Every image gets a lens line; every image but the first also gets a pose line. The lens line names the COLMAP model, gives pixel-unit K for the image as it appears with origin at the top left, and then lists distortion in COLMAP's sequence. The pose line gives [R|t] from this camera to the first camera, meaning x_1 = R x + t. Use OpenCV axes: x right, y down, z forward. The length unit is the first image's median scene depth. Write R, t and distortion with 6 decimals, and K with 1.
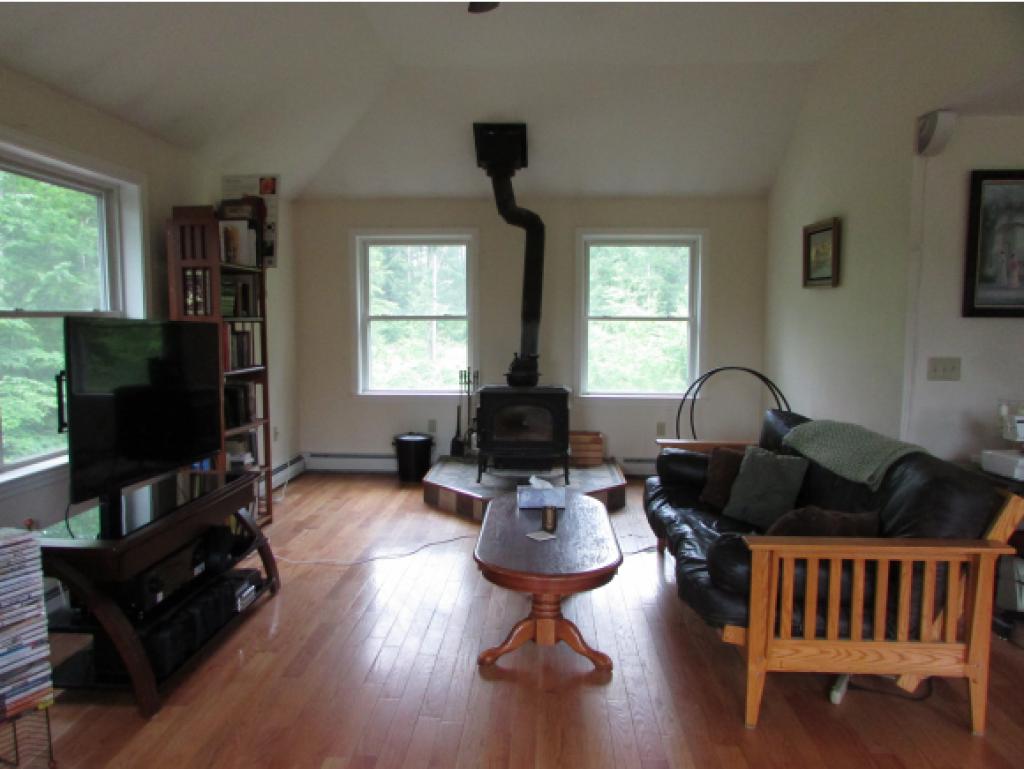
lens RADIAL K [[728.3, 0, 498.6], [0, 728.3, 385.3], [0, 0, 1]] dist [-0.015424, -0.000999]
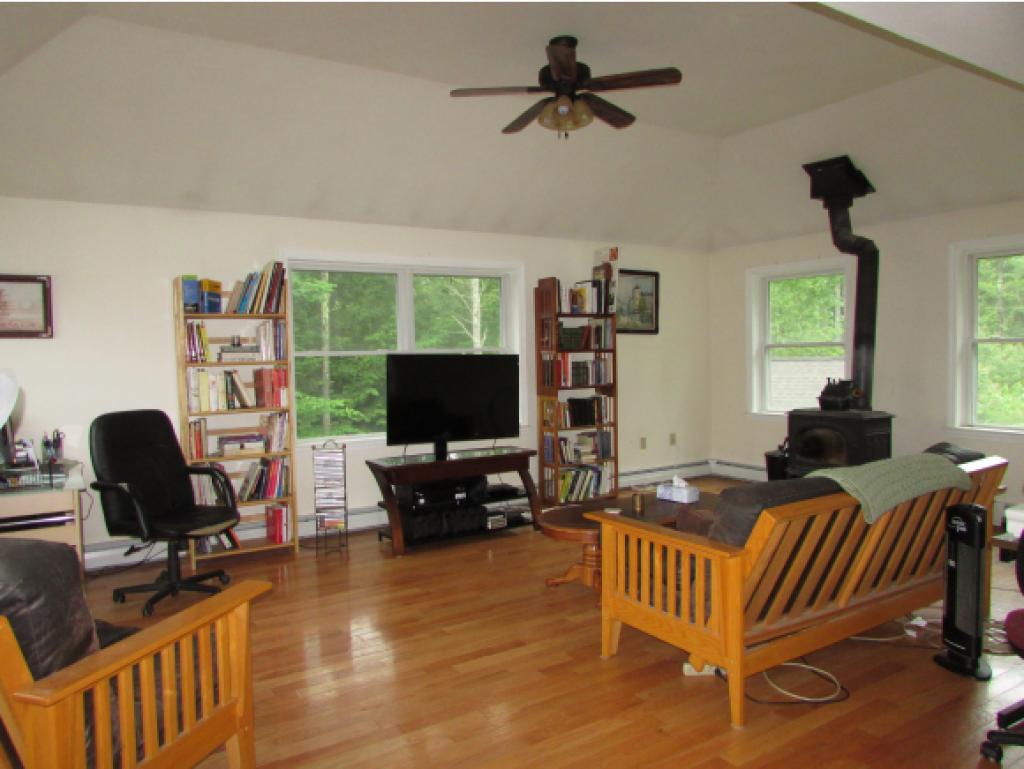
lens RADIAL K [[728.3, 0, 498.6], [0, 728.3, 385.3], [0, 0, 1]] dist [-0.015424, -0.000999]
pose [[0.587130, 0.026521, -0.809058, 0.571297], [-0.049903, 0.998748, -0.003476, -0.007203], [0.807953, 0.042416, 0.587718, 0.013920]]
